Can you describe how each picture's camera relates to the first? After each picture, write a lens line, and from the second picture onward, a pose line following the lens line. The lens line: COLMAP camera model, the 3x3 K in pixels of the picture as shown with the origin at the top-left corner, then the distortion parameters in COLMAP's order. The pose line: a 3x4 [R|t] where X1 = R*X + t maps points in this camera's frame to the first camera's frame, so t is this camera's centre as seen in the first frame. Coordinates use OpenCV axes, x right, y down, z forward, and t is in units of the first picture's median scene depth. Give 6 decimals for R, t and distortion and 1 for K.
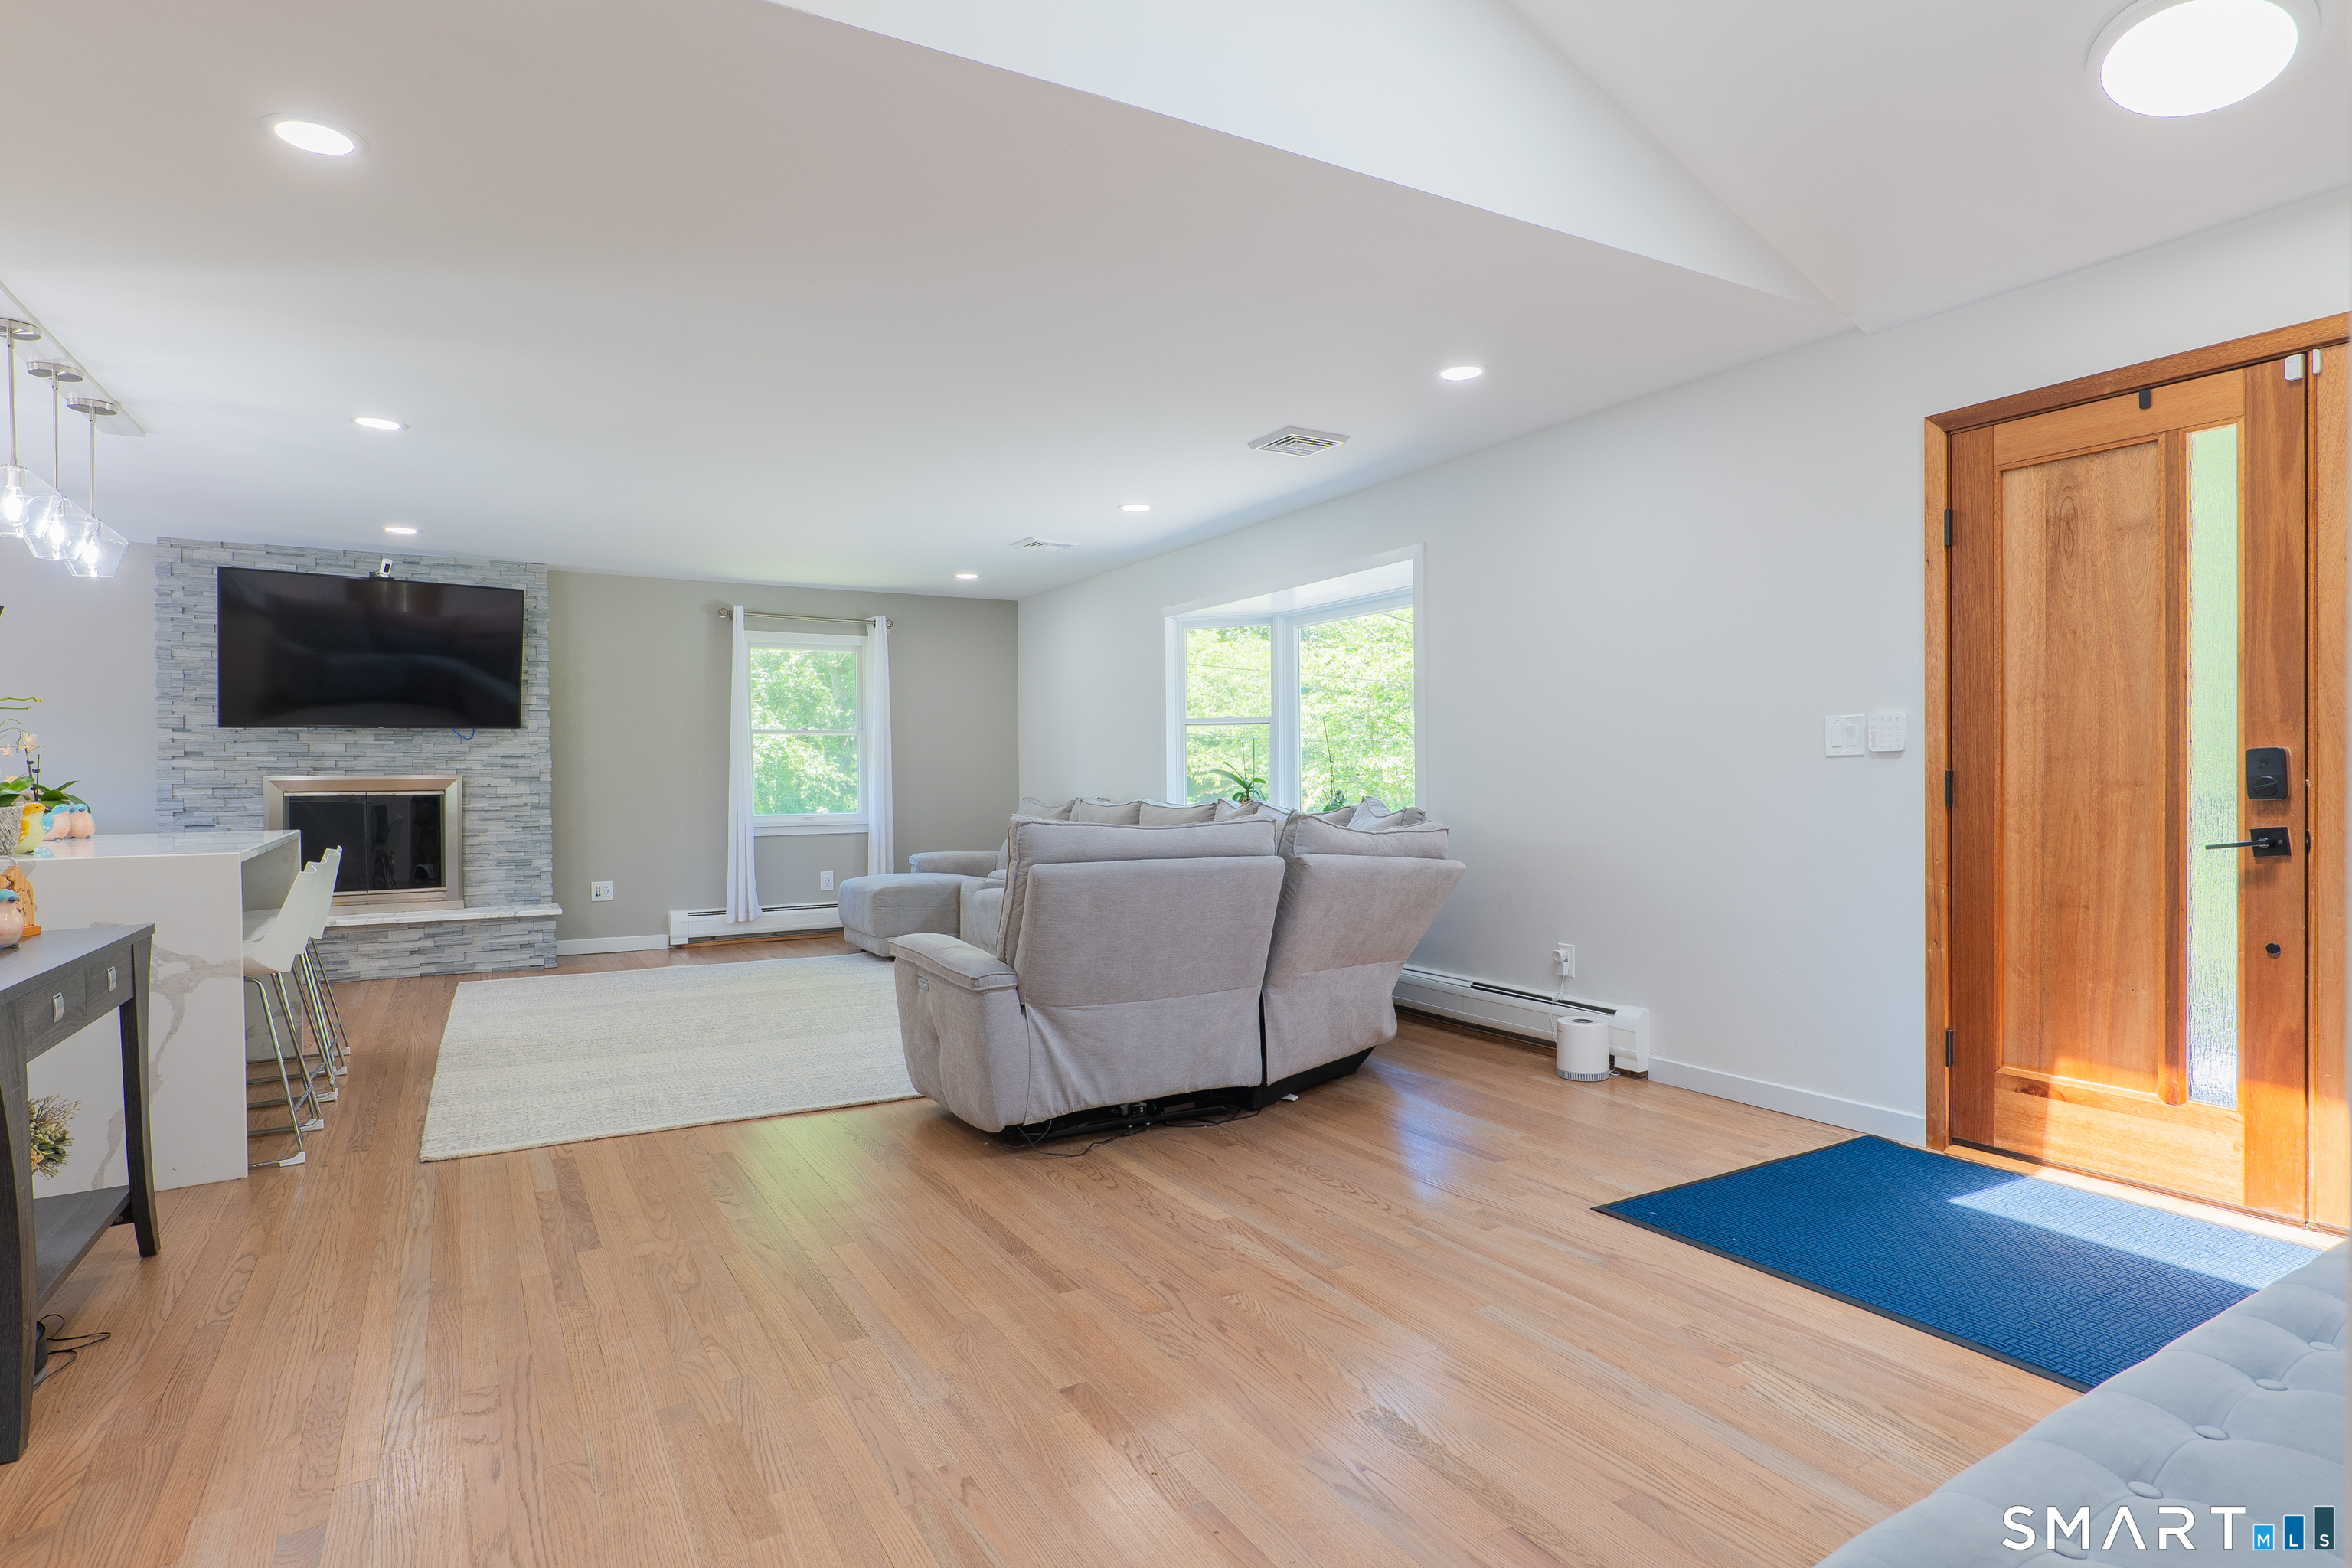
lens RADIAL K [[1242.4, 0, 1176.0], [0, 1242.4, 784.0], [0, 0, 1]] dist [-0.001524, -0.000048]
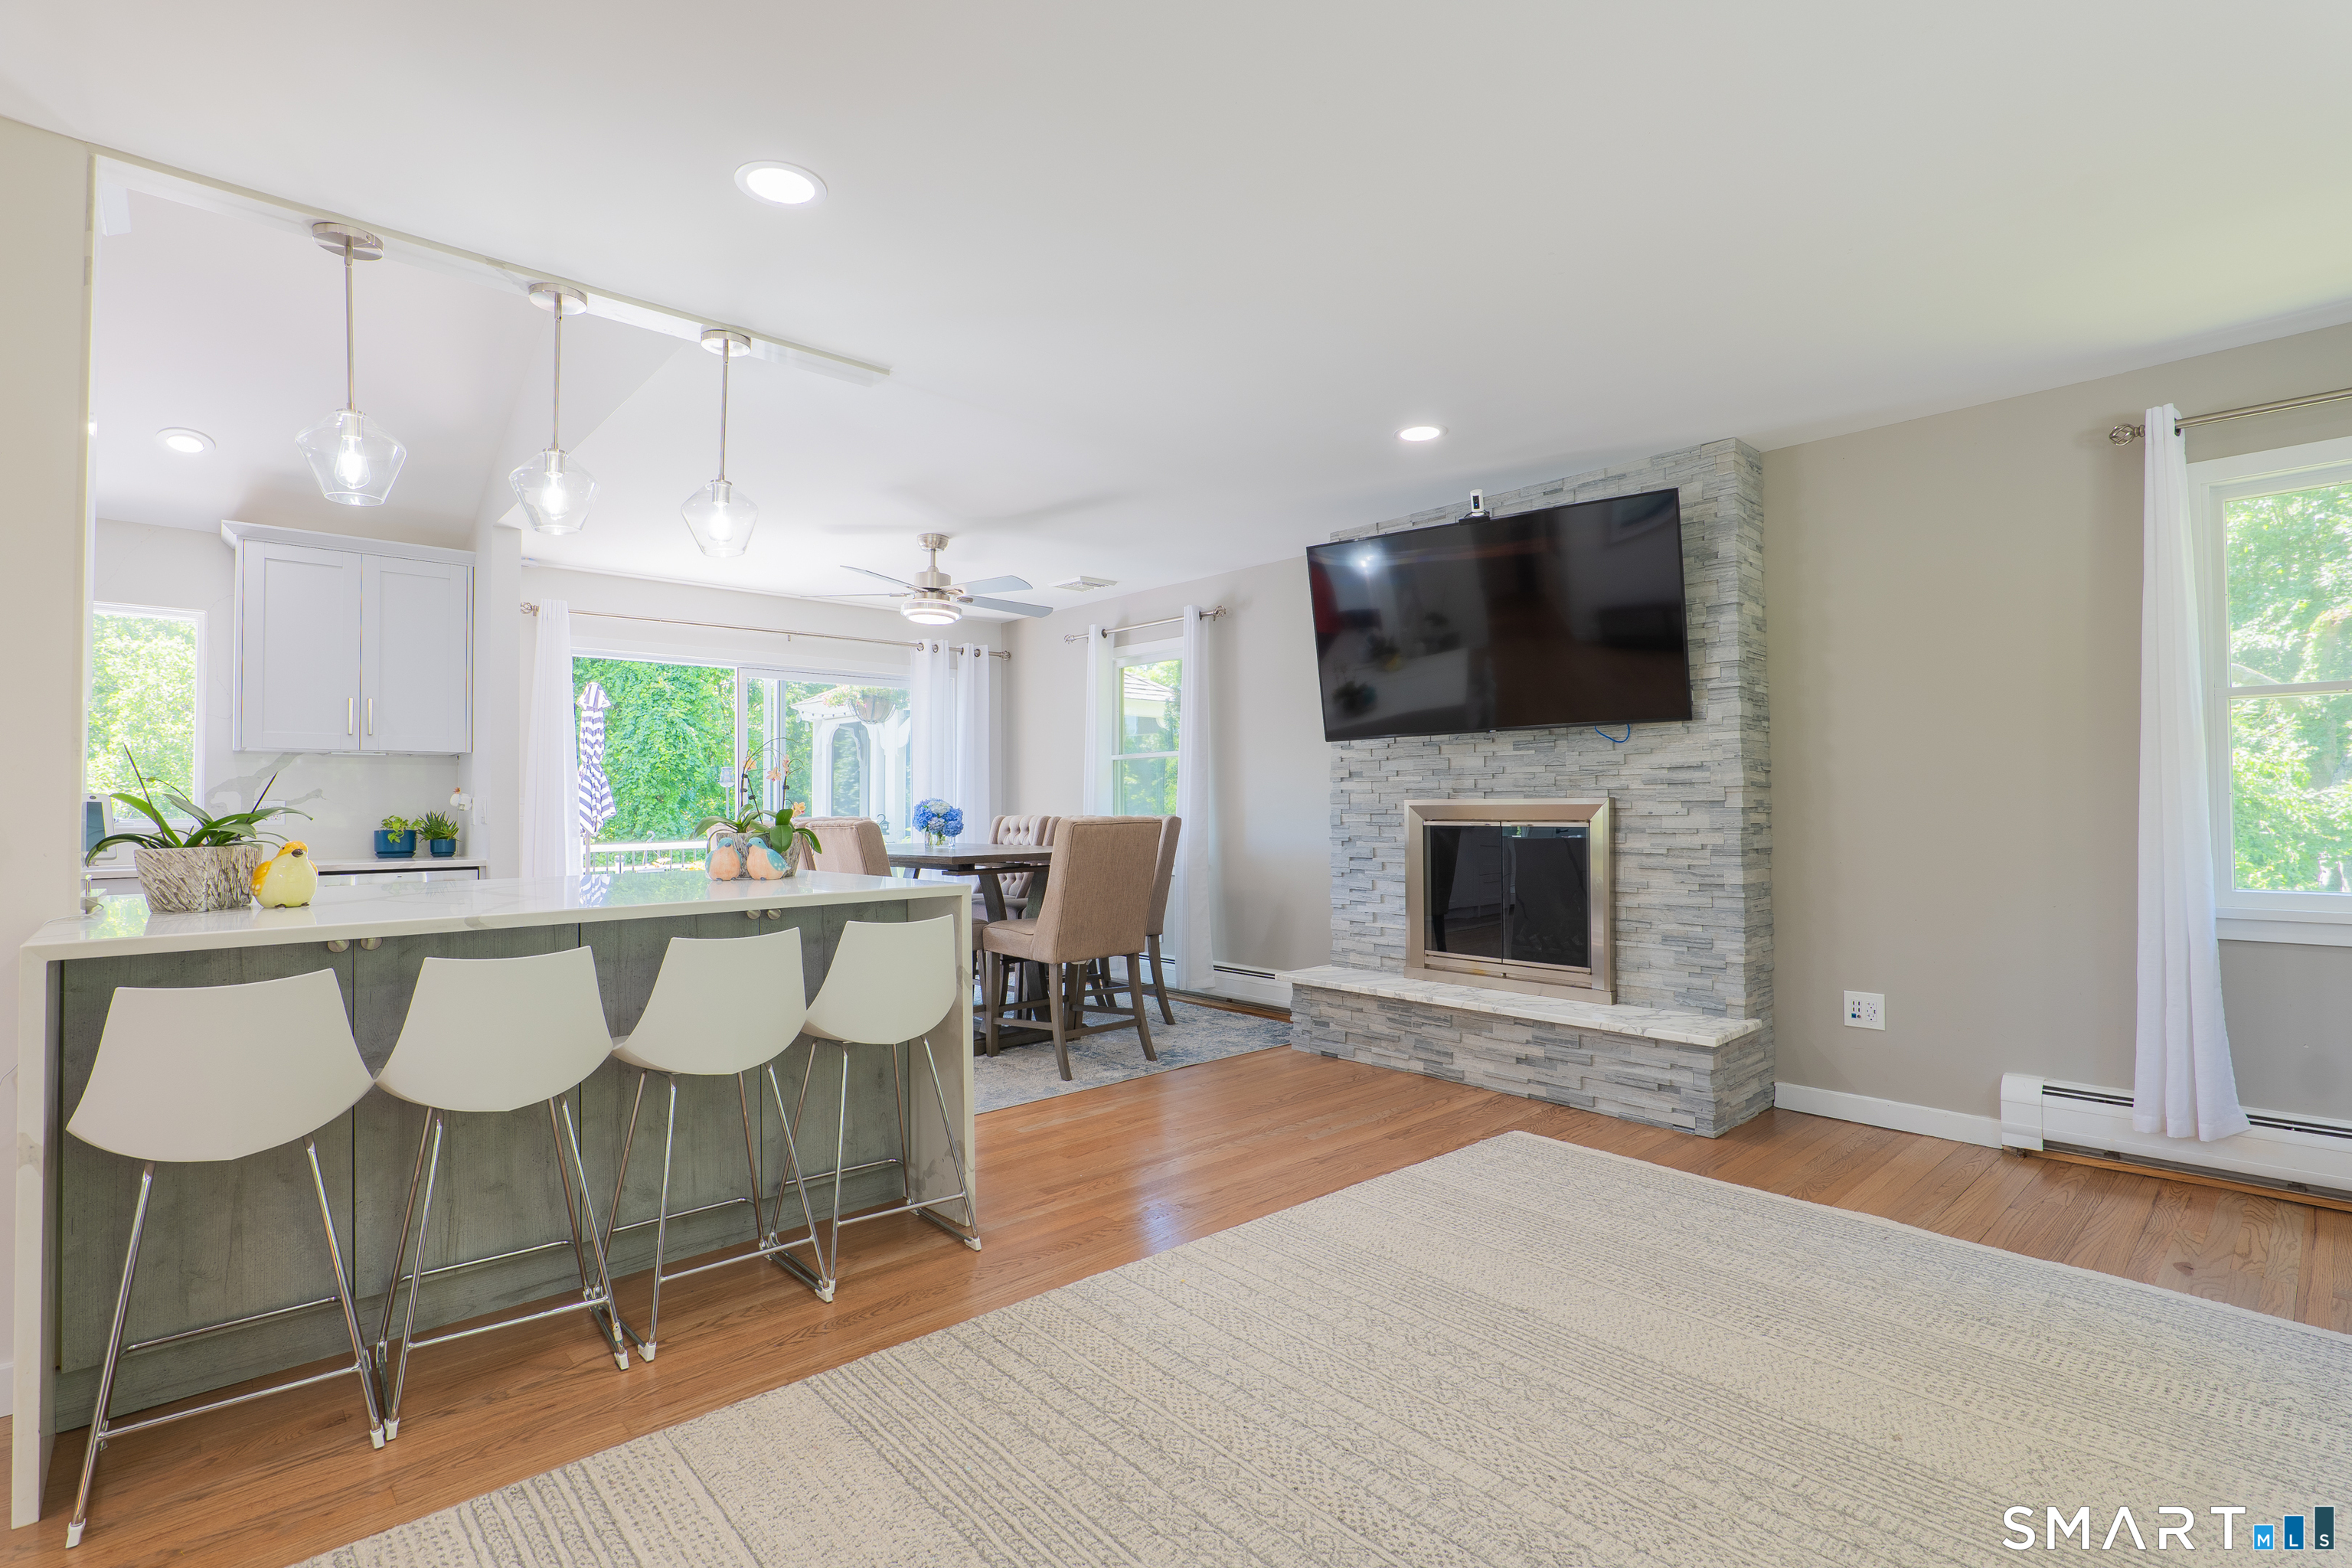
lens RADIAL K [[1093.6, 0, 1177.7], [0, 1093.6, 780.5], [0, 0, 1]] dist [-0.022971, 0.000039]
pose [[0.218952, -0.016111, -0.975603, -0.069081], [-0.000162, 0.999863, -0.016548, -0.006666], [0.975736, 0.003781, 0.218920, 0.647942]]
